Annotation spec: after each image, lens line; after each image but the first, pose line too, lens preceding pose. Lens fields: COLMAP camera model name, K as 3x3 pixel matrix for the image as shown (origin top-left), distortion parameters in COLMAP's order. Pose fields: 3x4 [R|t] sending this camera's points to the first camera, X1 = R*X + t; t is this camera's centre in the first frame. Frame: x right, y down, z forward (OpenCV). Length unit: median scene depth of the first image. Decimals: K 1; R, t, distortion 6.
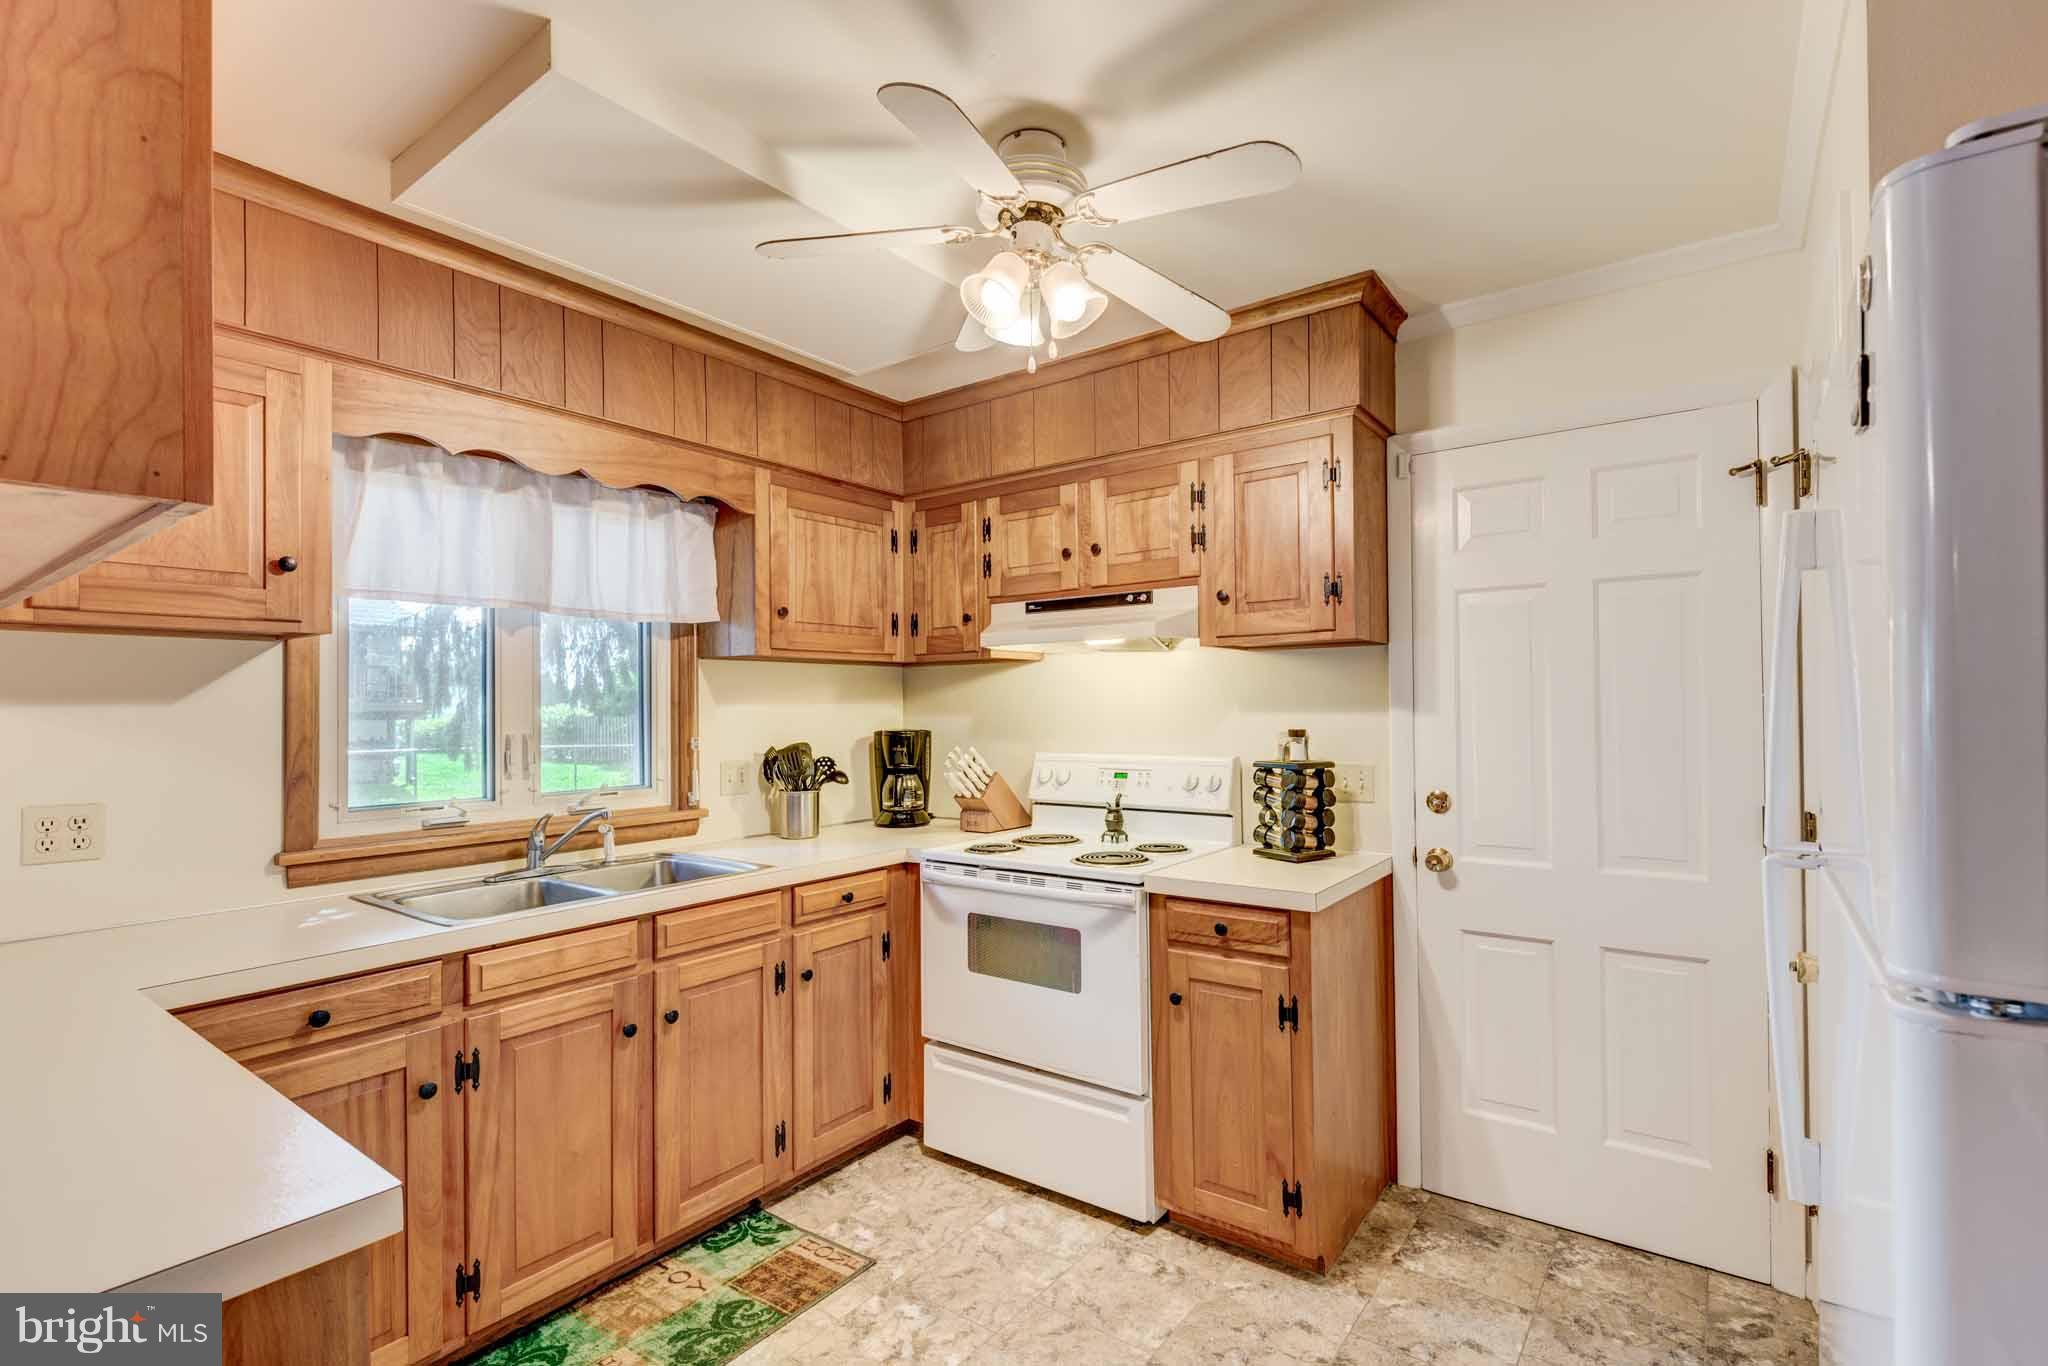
lens RADIAL K [[944.0, 0, 1023.1], [0, 944.0, 698.7], [0, 0, 1]] dist [0.031216, -0.021457]
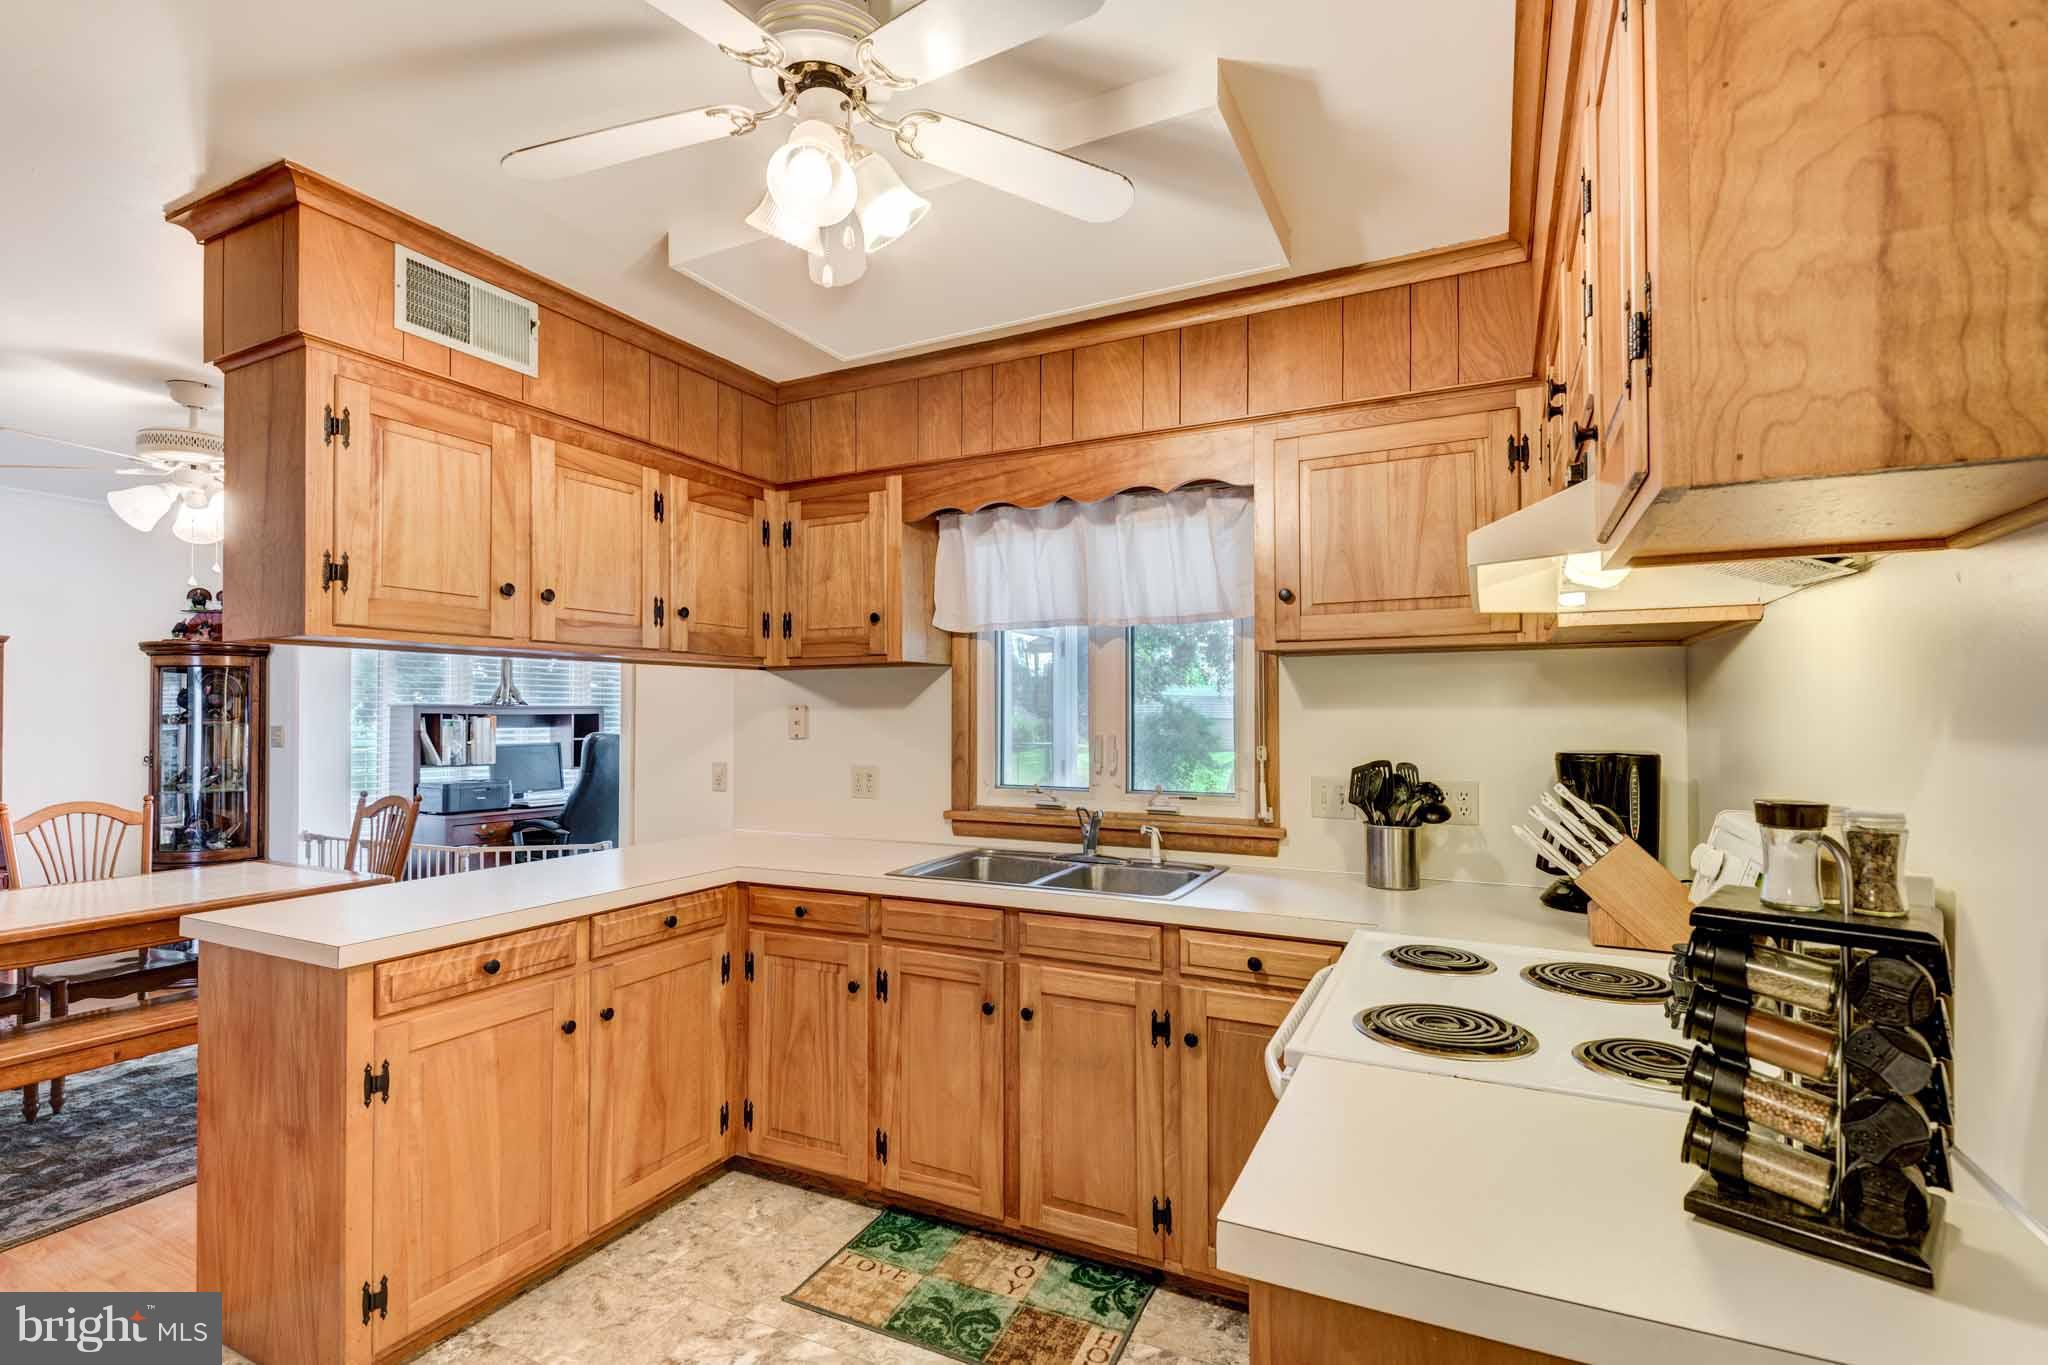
lens RADIAL K [[944.0, 0, 1023.1], [0, 944.0, 698.2], [0, 0, 1]] dist [0.031216, -0.021457]
pose [[0.179079, -0.005800, -0.983818, 0.571702], [0.008489, 0.999955, -0.004350, -0.002804], [0.983798, -0.007572, 0.179120, 0.725695]]
